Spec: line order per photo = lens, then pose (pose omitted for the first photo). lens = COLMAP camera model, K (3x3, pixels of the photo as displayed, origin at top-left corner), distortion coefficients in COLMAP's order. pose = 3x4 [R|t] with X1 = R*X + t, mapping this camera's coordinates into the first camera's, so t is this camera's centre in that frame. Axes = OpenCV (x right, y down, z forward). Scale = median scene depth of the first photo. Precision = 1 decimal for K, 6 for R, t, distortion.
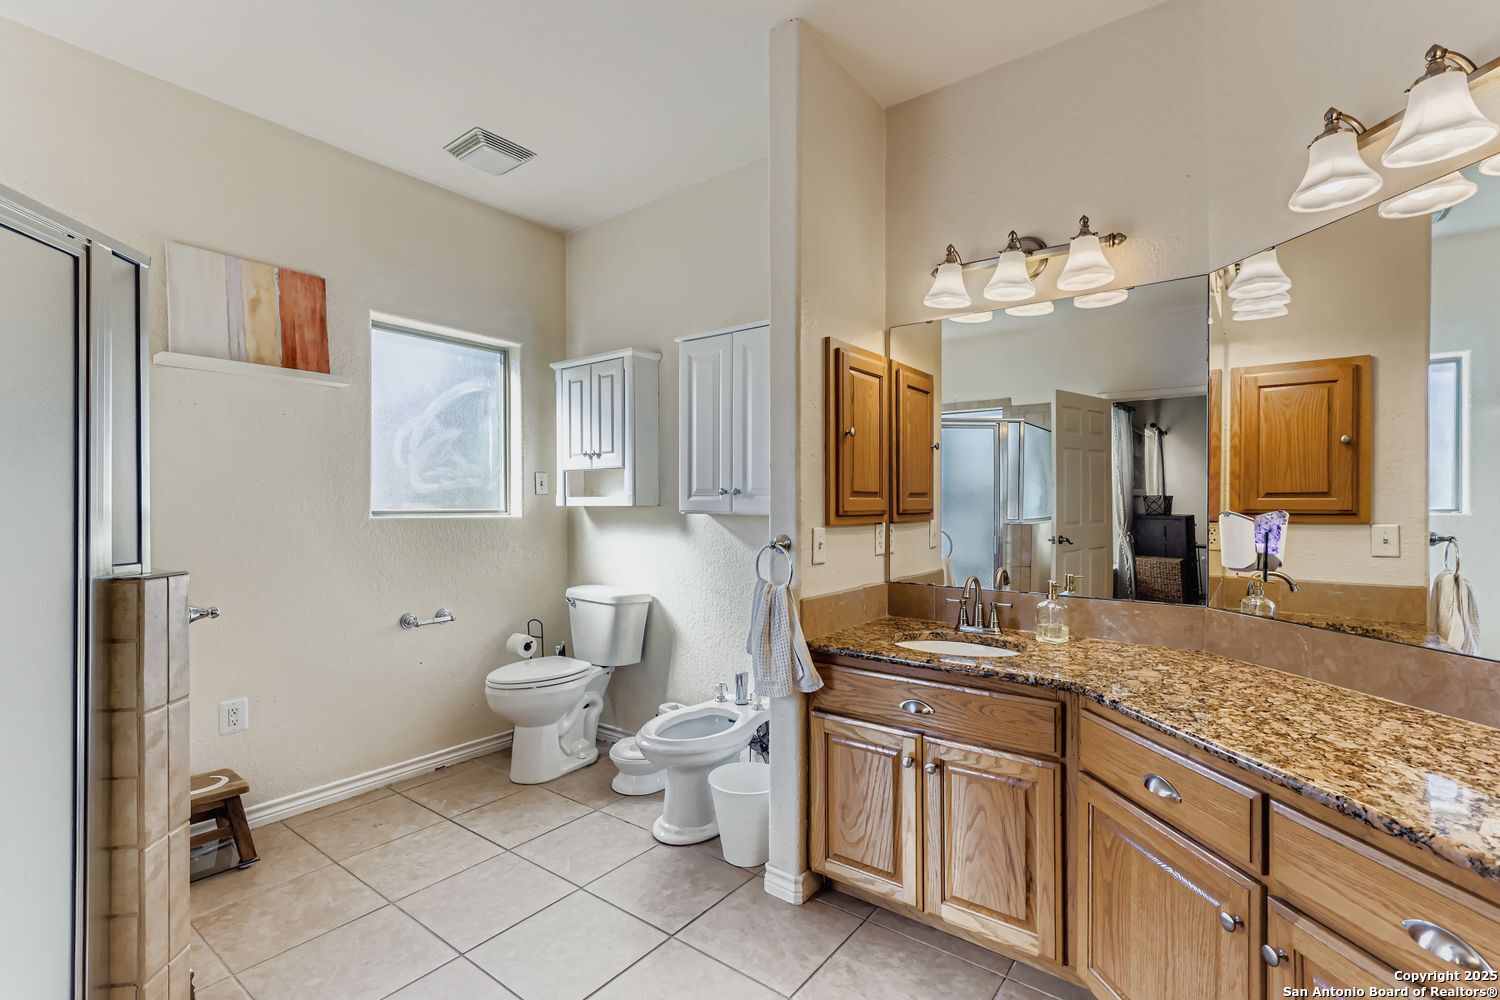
lens RADIAL K [[676.8, 0, 750.0], [0, 676.8, 500.0], [0, 0, 1]] dist [0.003869, 0.000450]
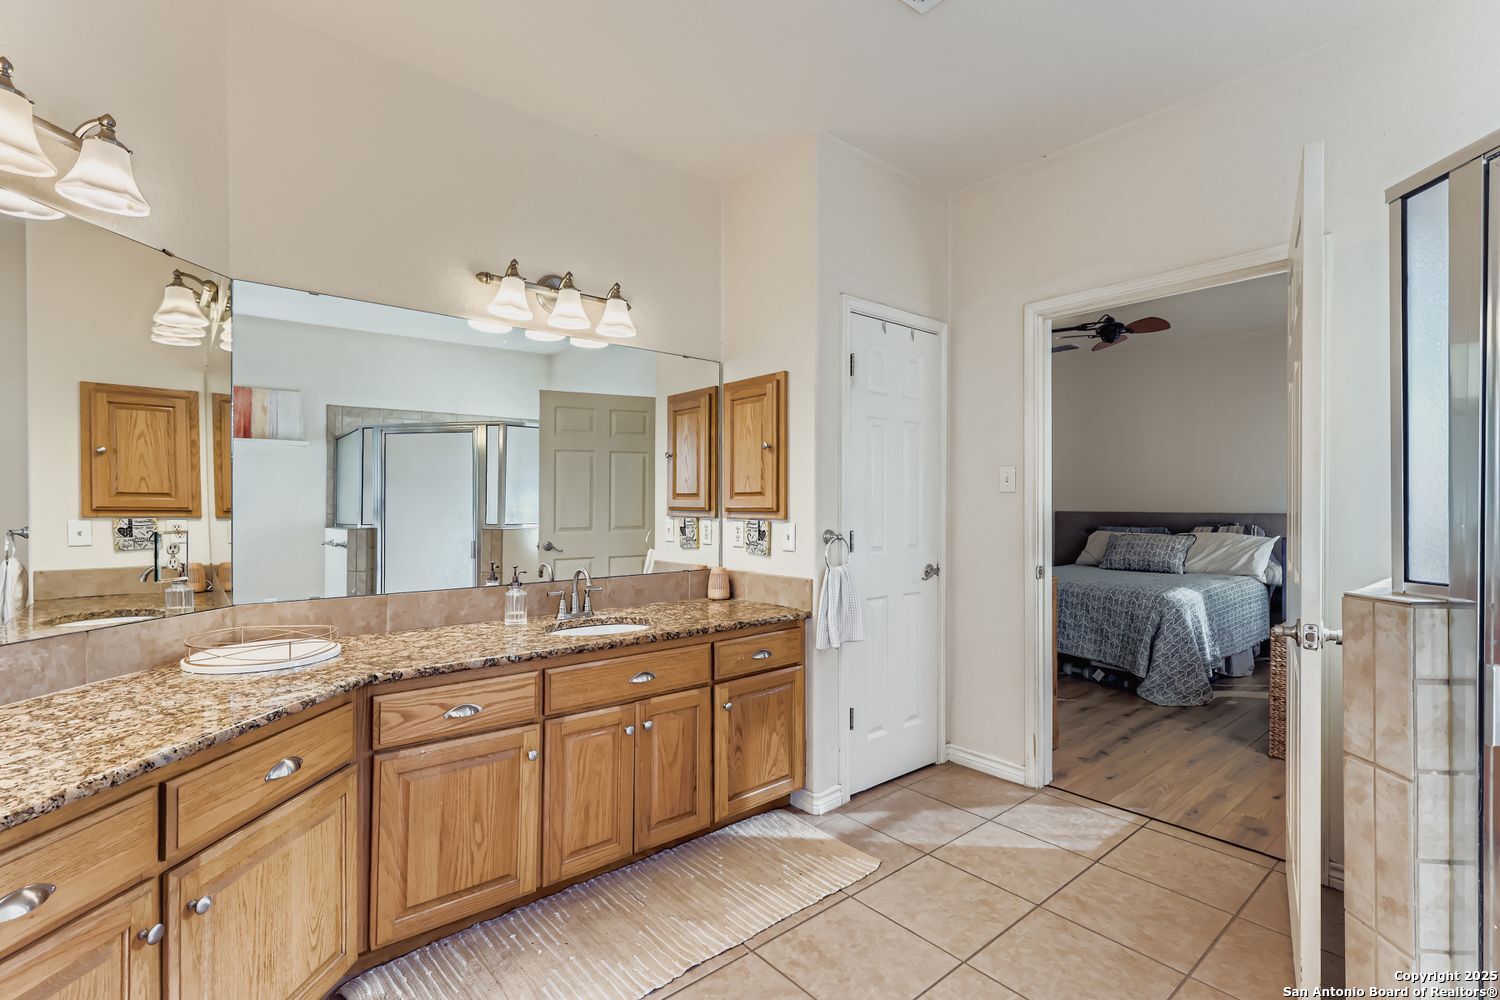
lens RADIAL K [[687.8, 0, 747.0], [0, 687.8, 517.7], [0, 0, 1]] dist [0.001213, 0.000089]
pose [[-0.976320, -0.002483, 0.216318, -0.340023], [0.000041, 0.999932, 0.011664, 0.017939], [-0.216333, 0.011397, -0.976253, 1.836968]]
